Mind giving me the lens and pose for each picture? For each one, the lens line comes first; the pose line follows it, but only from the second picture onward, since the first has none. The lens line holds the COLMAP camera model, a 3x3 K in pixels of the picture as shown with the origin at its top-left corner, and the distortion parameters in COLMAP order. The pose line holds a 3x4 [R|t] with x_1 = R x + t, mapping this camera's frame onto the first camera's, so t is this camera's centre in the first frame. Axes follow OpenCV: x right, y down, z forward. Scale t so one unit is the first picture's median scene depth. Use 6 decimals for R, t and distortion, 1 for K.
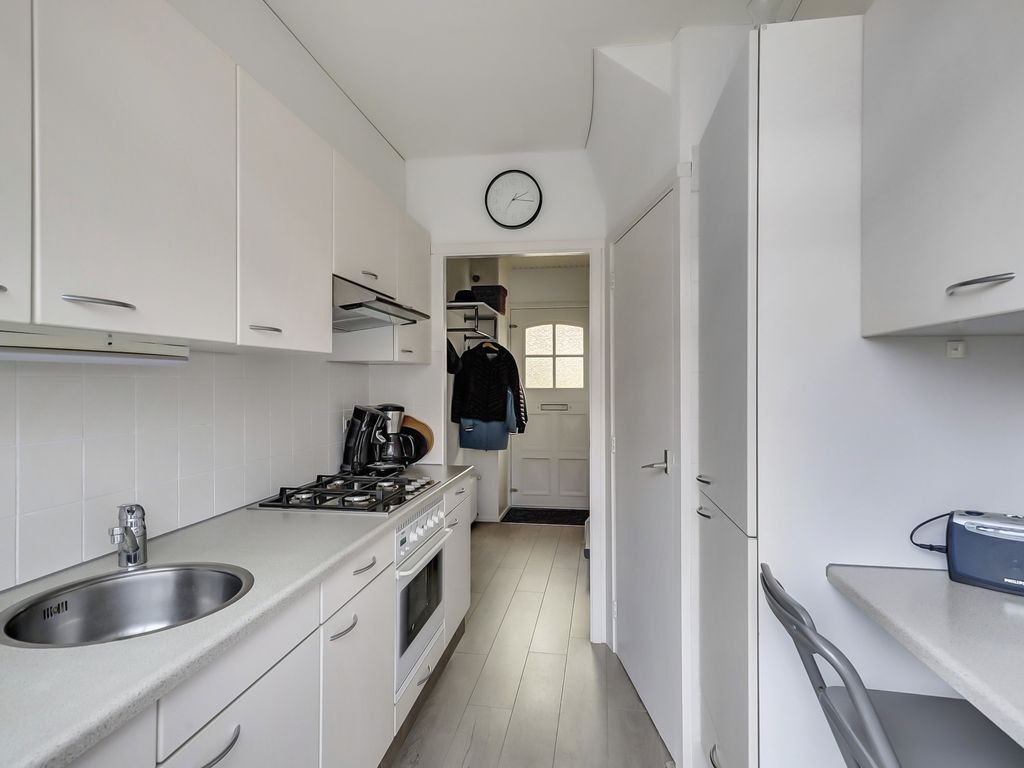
lens RADIAL K [[575.8, 0, 510.2], [0, 575.8, 381.5], [0, 0, 1]] dist [0.014433, 0.000687]
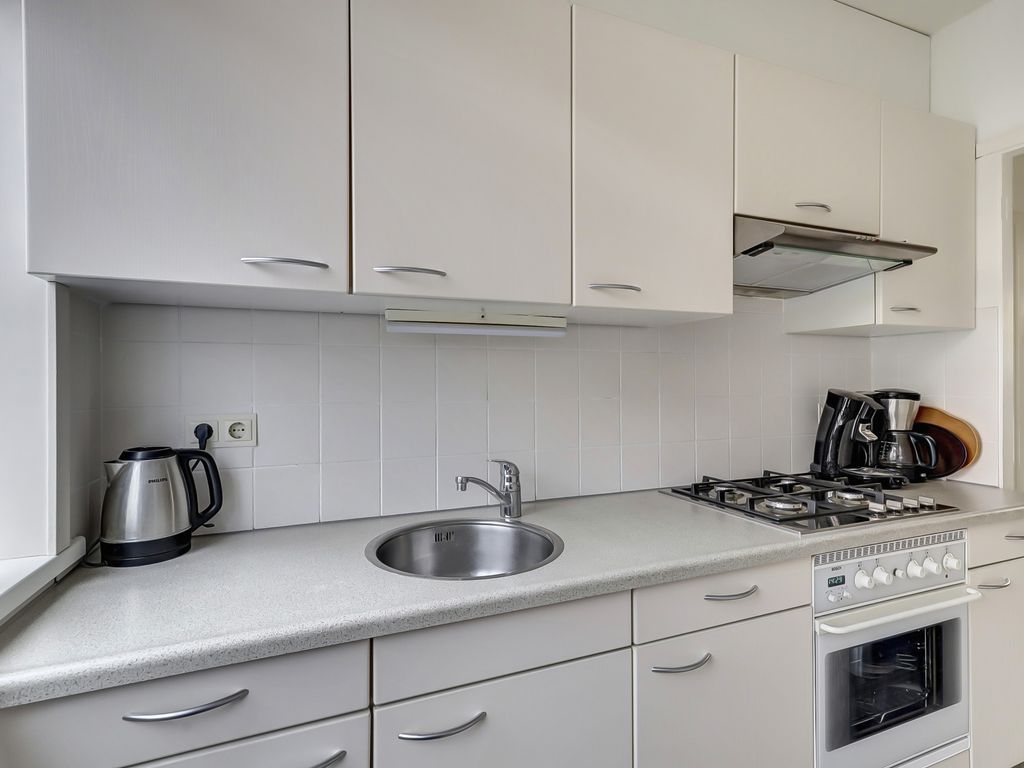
lens RADIAL K [[521.8, 0, 512.0], [0, 521.8, 385.2], [0, 0, 1]] dist [0.017249, 0.000140]
pose [[0.513376, -0.001586, -0.858162, 0.133266], [0.000542, 0.999999, -0.001525, 0.043395], [0.858163, 0.000318, 0.513377, 0.320192]]
